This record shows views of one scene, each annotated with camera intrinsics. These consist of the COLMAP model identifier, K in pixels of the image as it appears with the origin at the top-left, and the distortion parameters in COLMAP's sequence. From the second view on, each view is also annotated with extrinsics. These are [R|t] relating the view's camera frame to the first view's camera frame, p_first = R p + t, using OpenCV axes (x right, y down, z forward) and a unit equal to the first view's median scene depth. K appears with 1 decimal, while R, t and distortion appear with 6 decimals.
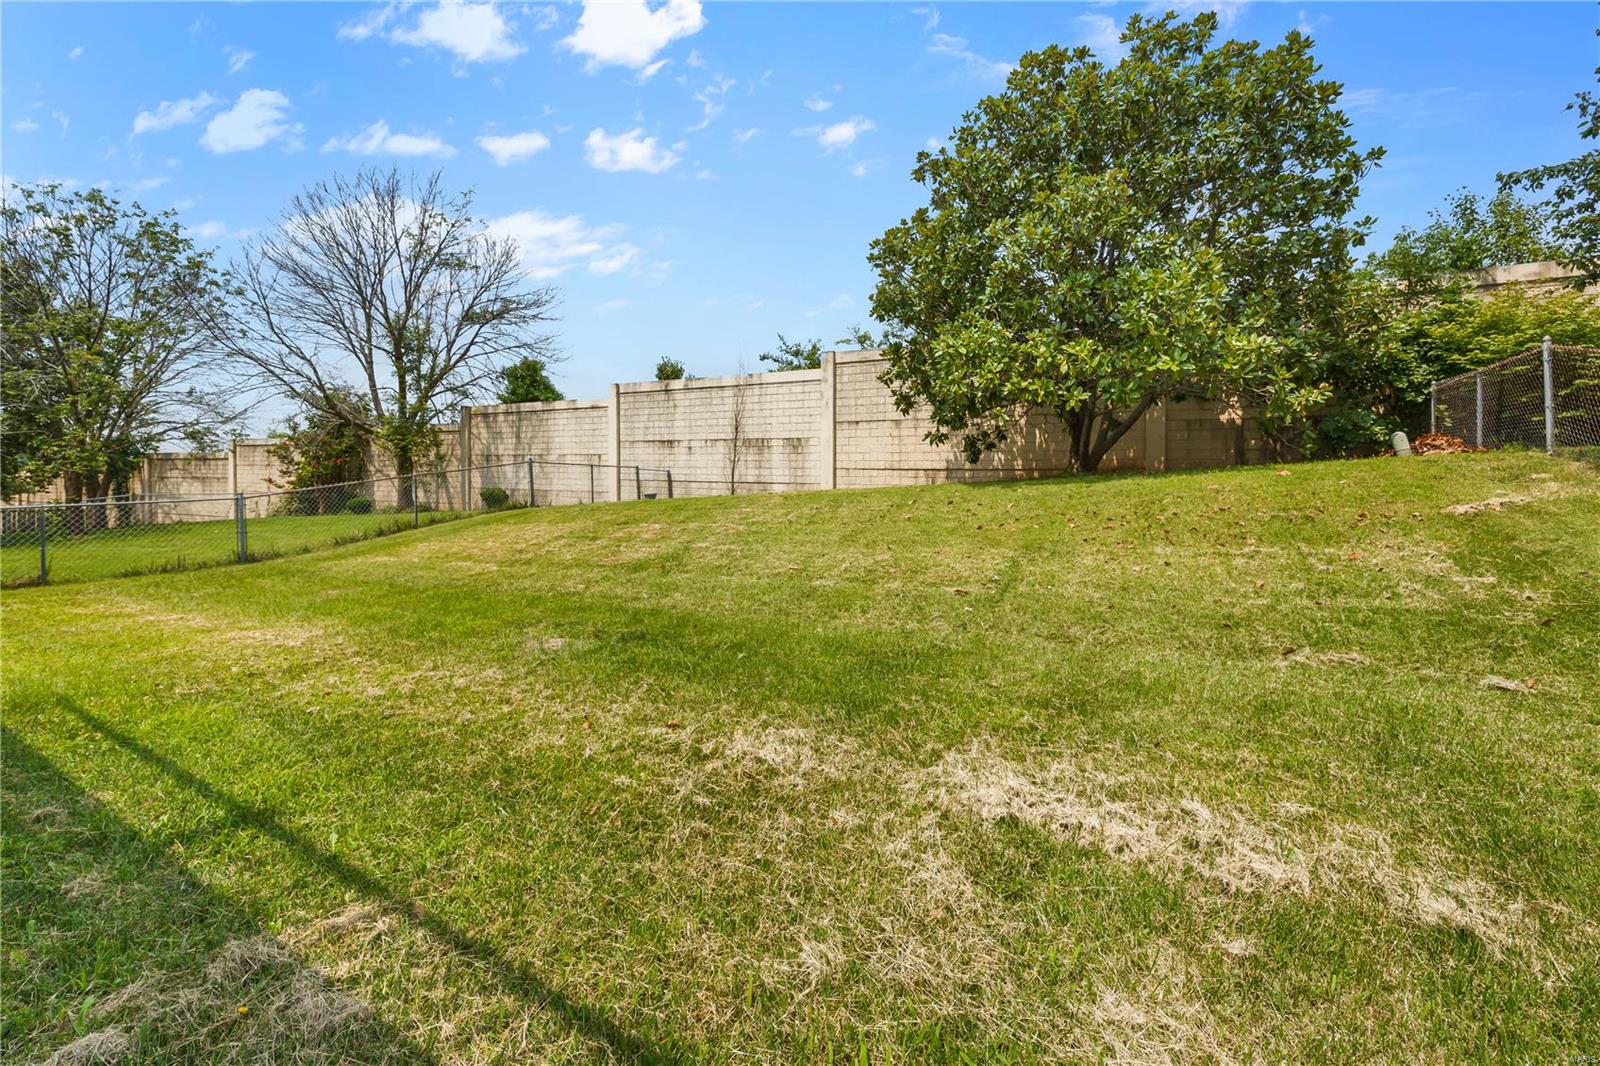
lens RADIAL K [[665.9, 0, 804.0], [0, 665.9, 524.8], [0, 0, 1]] dist [0.001169, -0.001069]
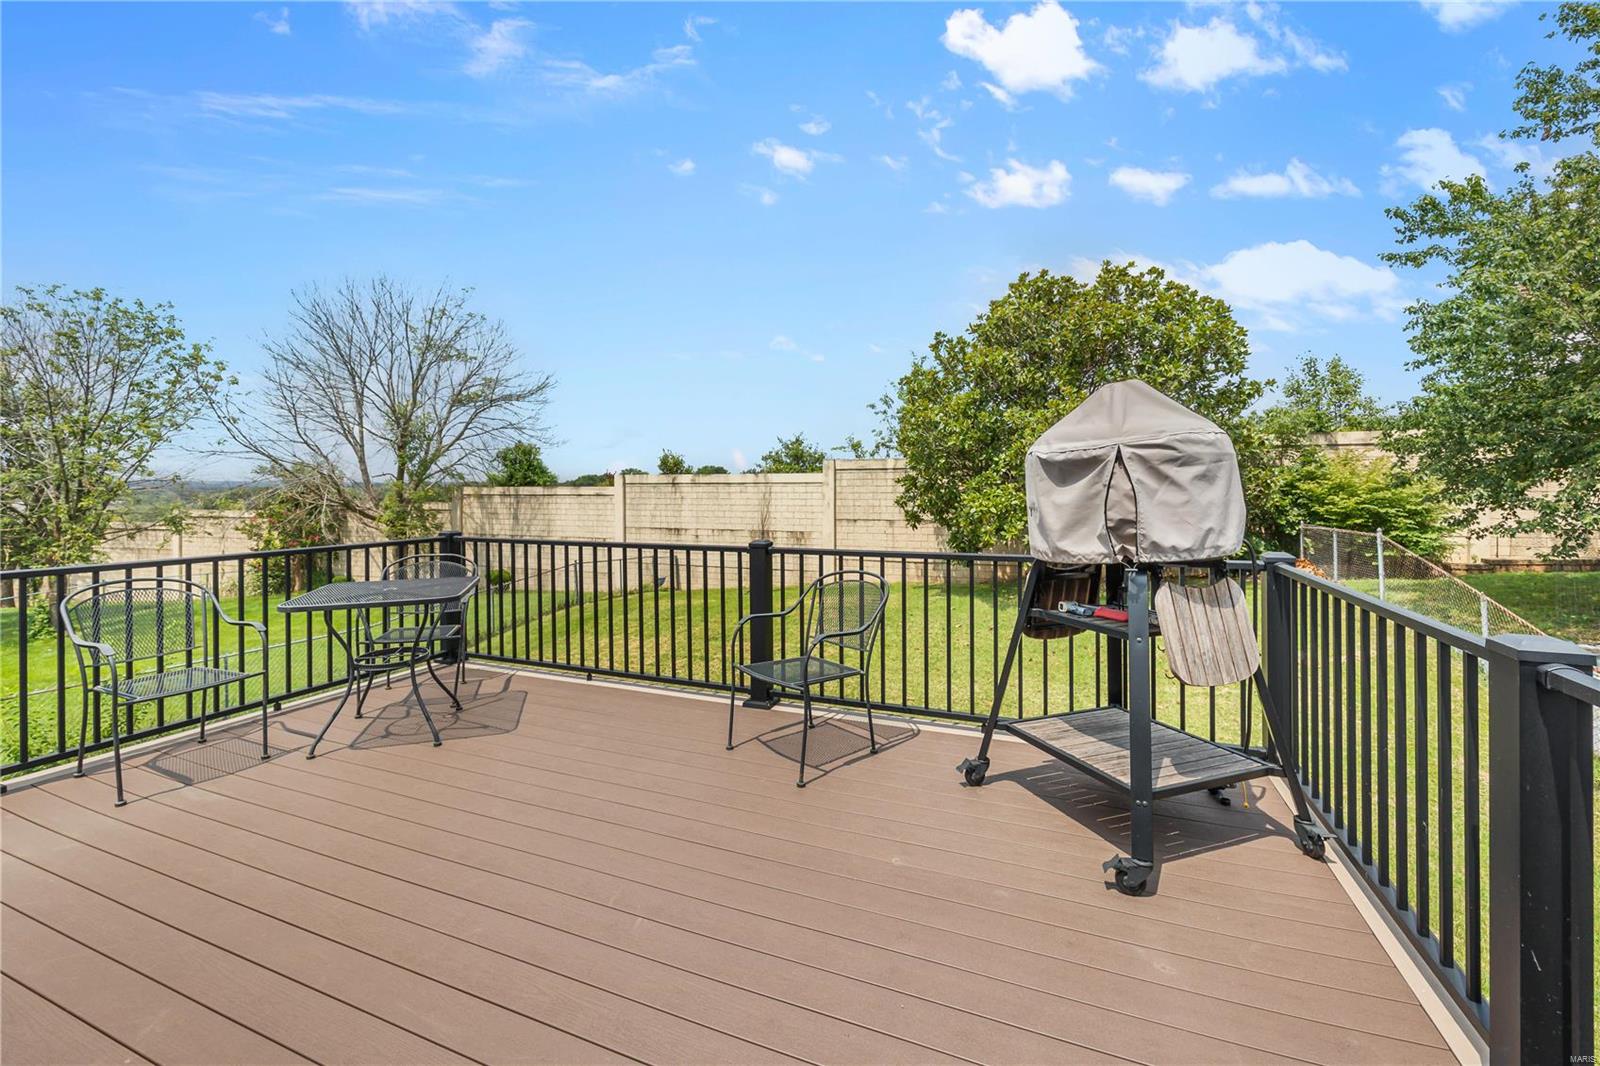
lens RADIAL K [[665.9, 0, 797.5], [0, 665.9, 540.0], [0, 0, 1]] dist [0.001169, -0.001069]
pose [[0.989058, -0.011639, 0.147070, -0.166141], [0.013201, 0.999866, -0.009648, -0.094223], [-0.146938, 0.011483, 0.989079, -0.122641]]
